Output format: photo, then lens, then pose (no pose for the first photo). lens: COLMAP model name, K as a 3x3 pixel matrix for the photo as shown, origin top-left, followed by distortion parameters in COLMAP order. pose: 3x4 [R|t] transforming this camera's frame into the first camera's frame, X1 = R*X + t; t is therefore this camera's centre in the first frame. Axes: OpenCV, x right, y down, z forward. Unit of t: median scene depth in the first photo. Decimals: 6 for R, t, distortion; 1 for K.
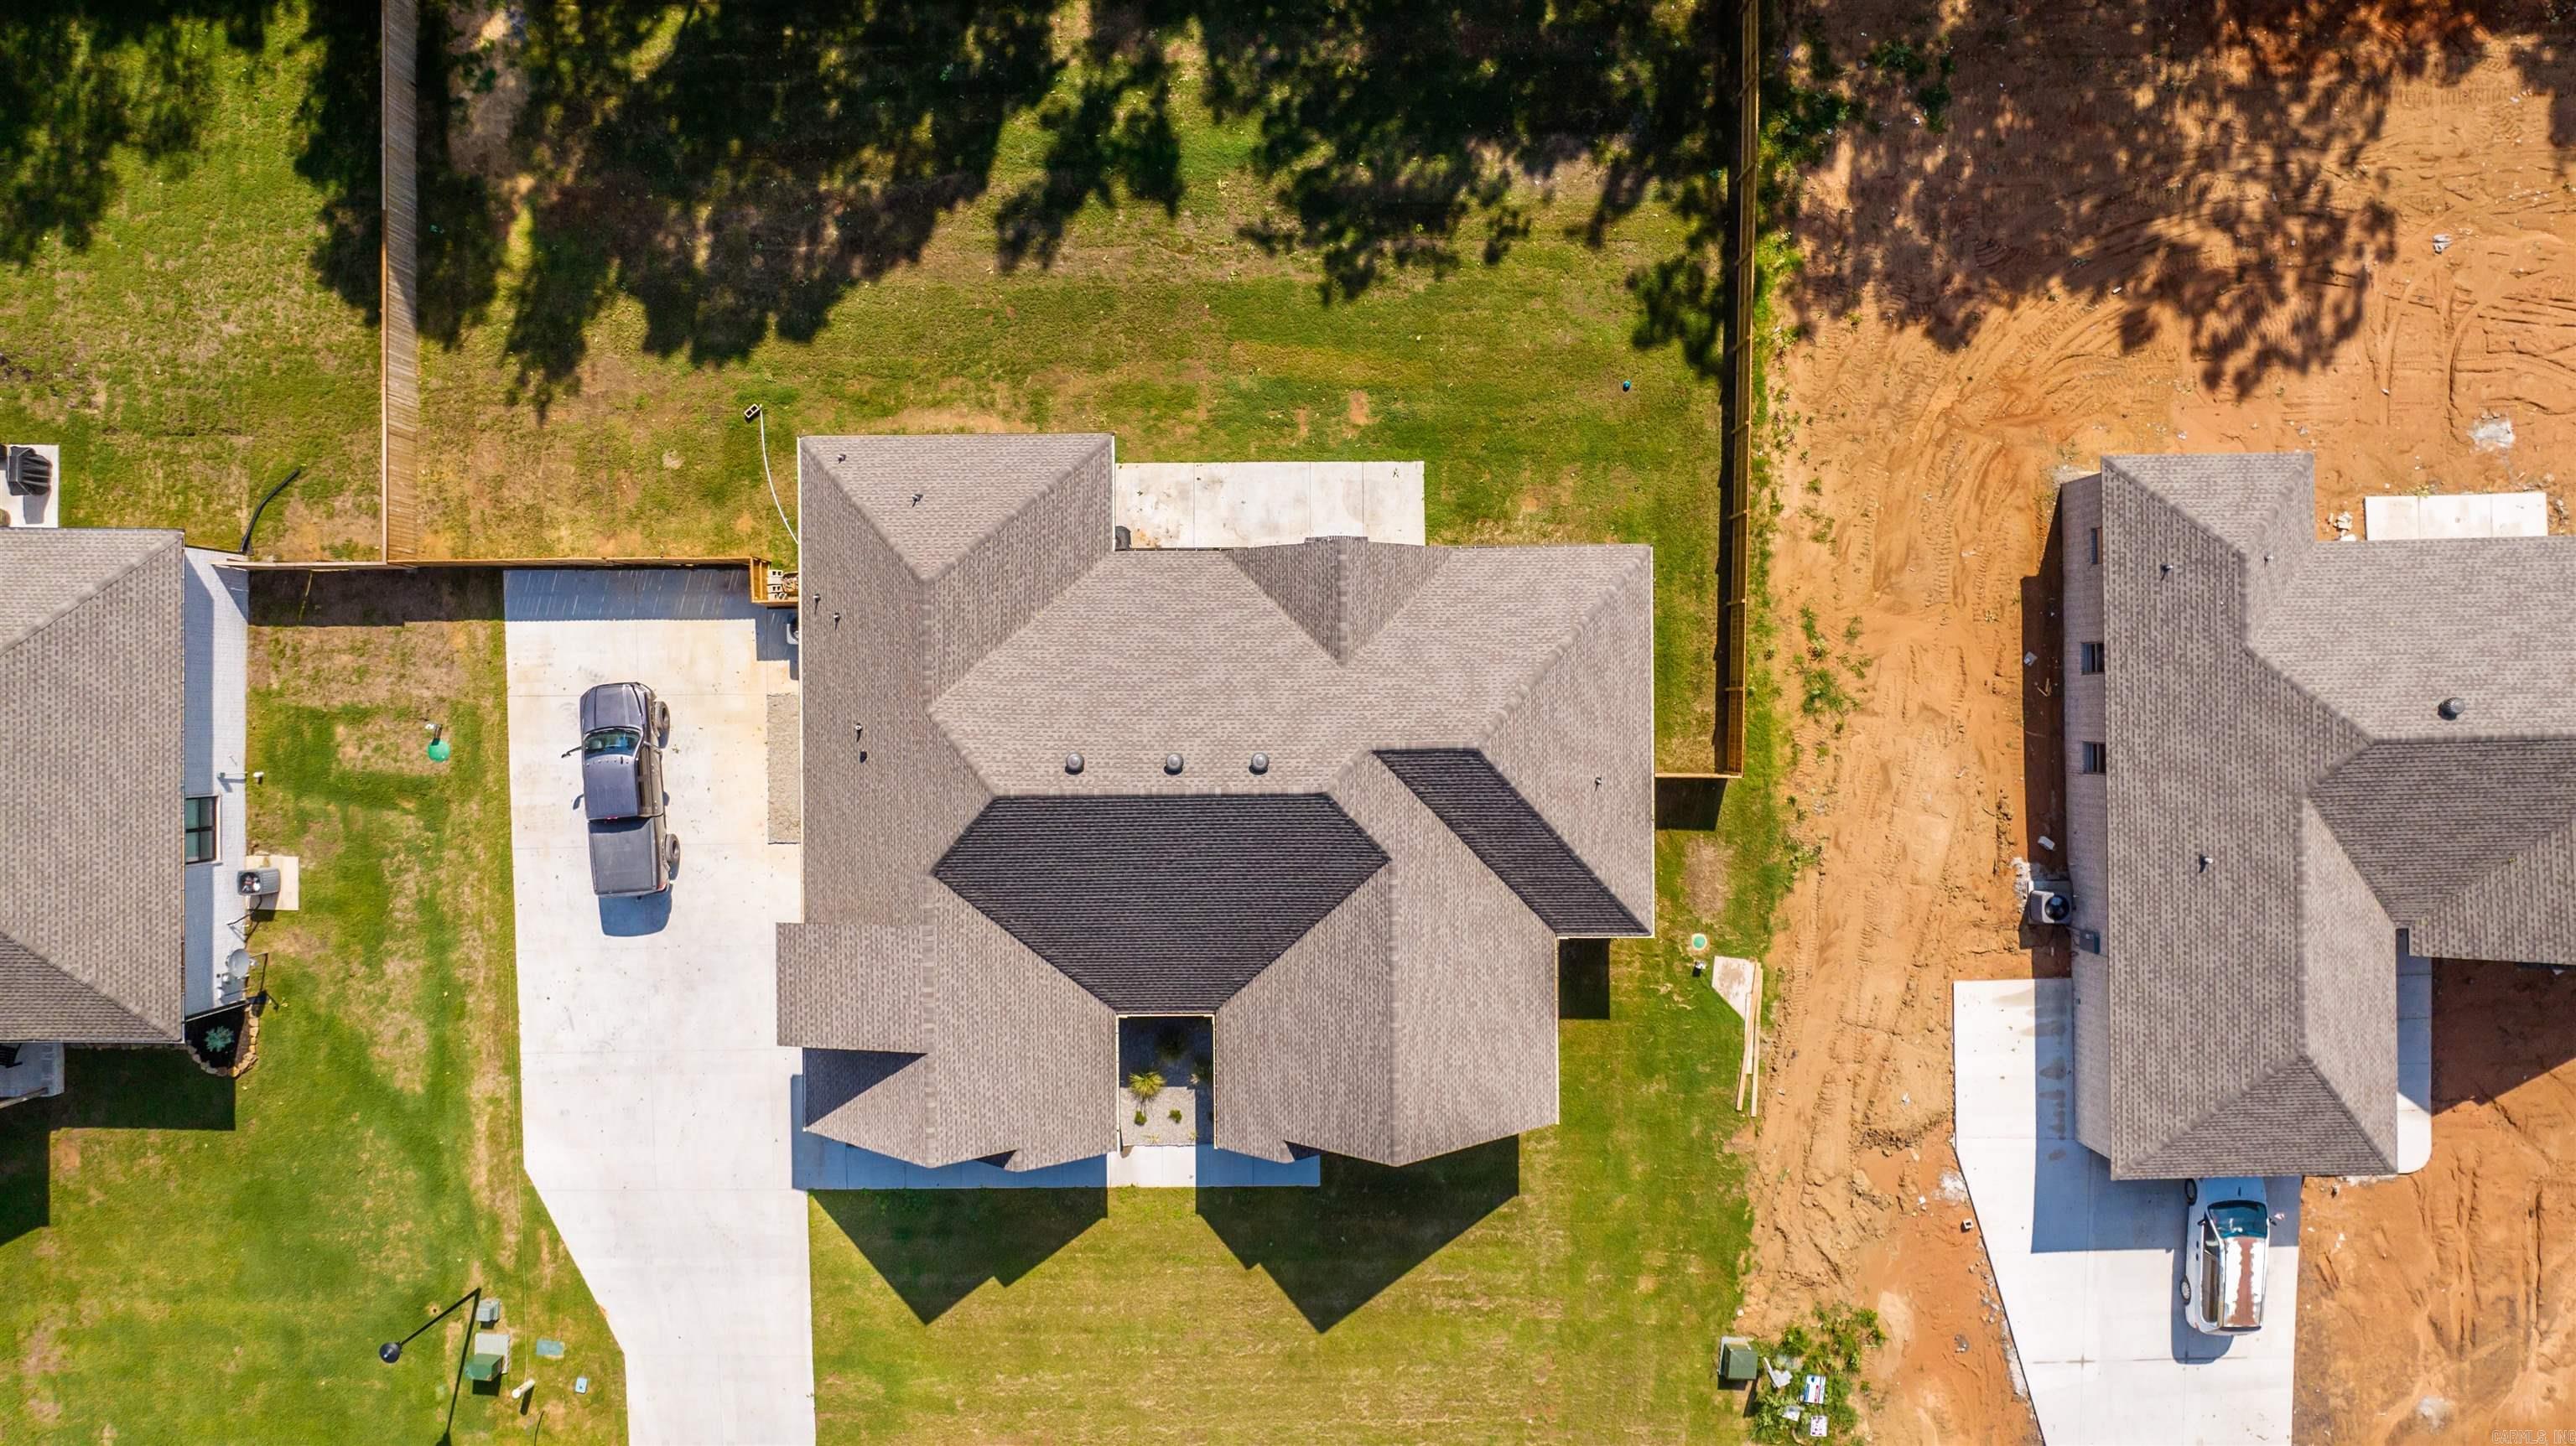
lens RADIAL K [[1821.0, 0, 1279.1], [0, 1821.0, 717.4], [0, 0, 1]] dist [-0.029214, 0.045373]
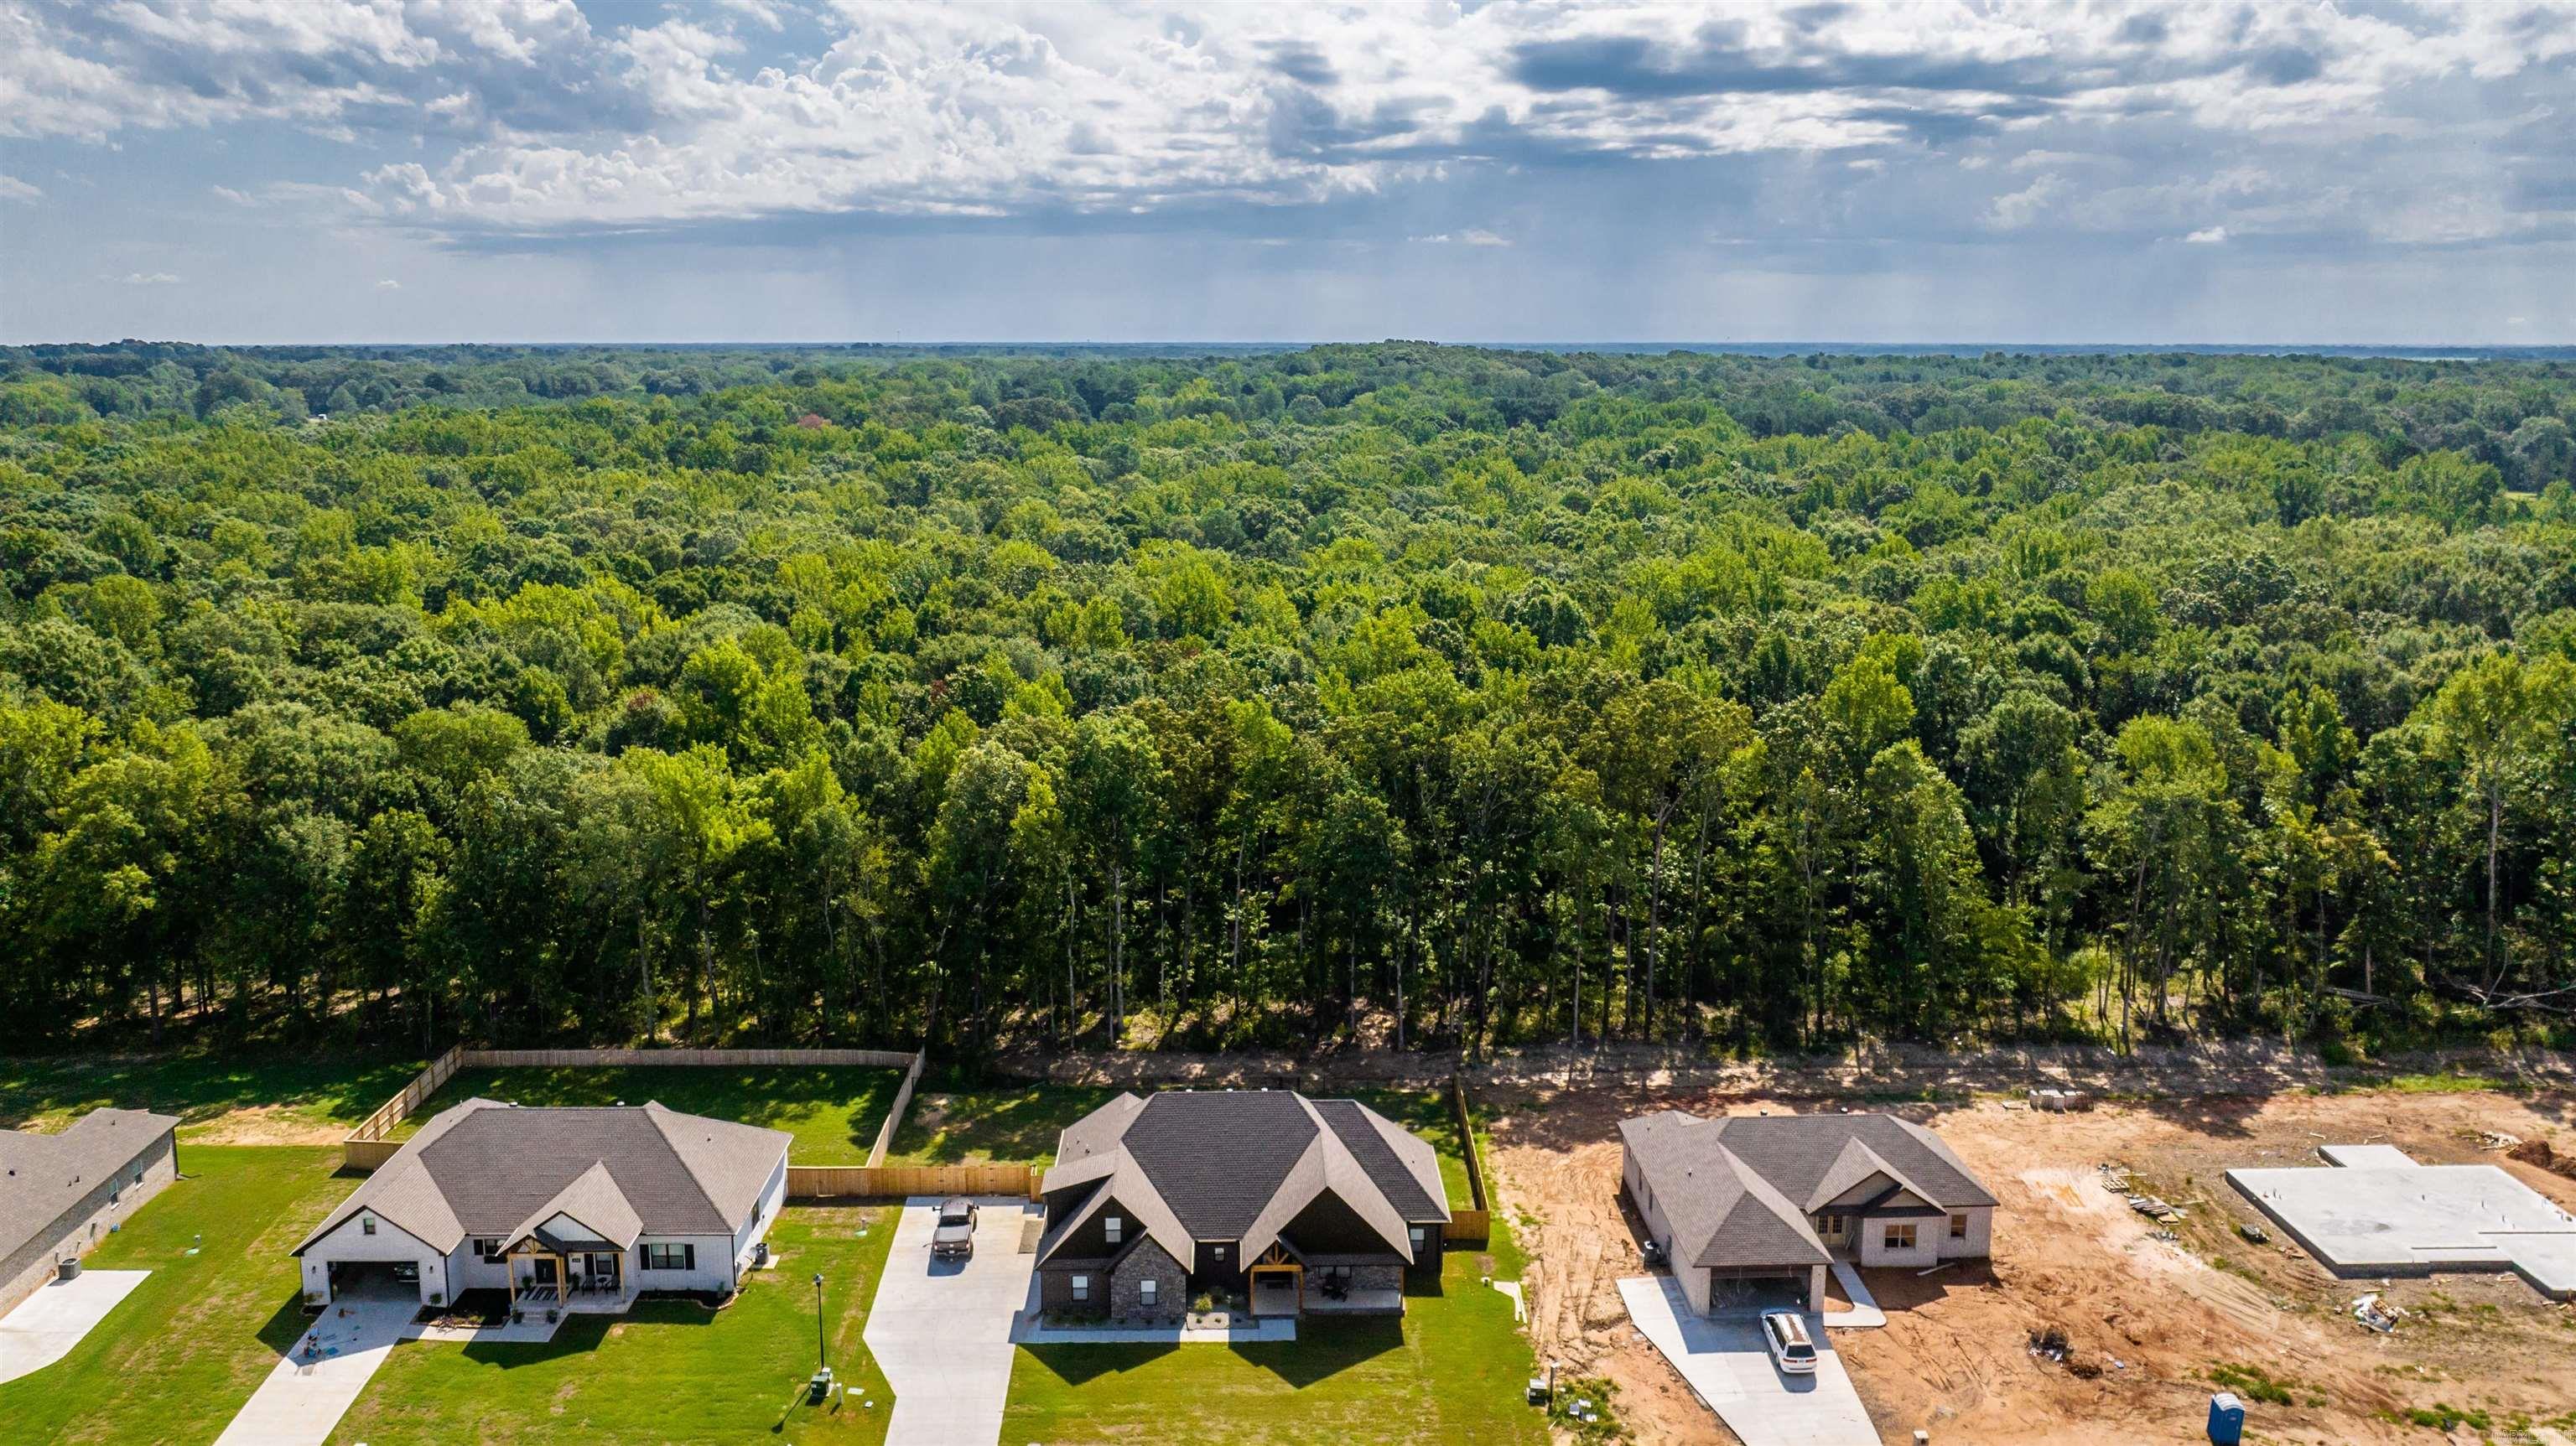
lens RADIAL K [[1821.0, 0, 1279.1], [0, 1821.0, 717.4], [0, 0, 1]] dist [-0.029214, 0.045373]
pose [[0.999856, 0.001571, 0.016924, -0.025871], [0.016301, 0.193345, -0.980995, 1.927433], [-0.004813, 0.981130, 0.193291, 0.027731]]
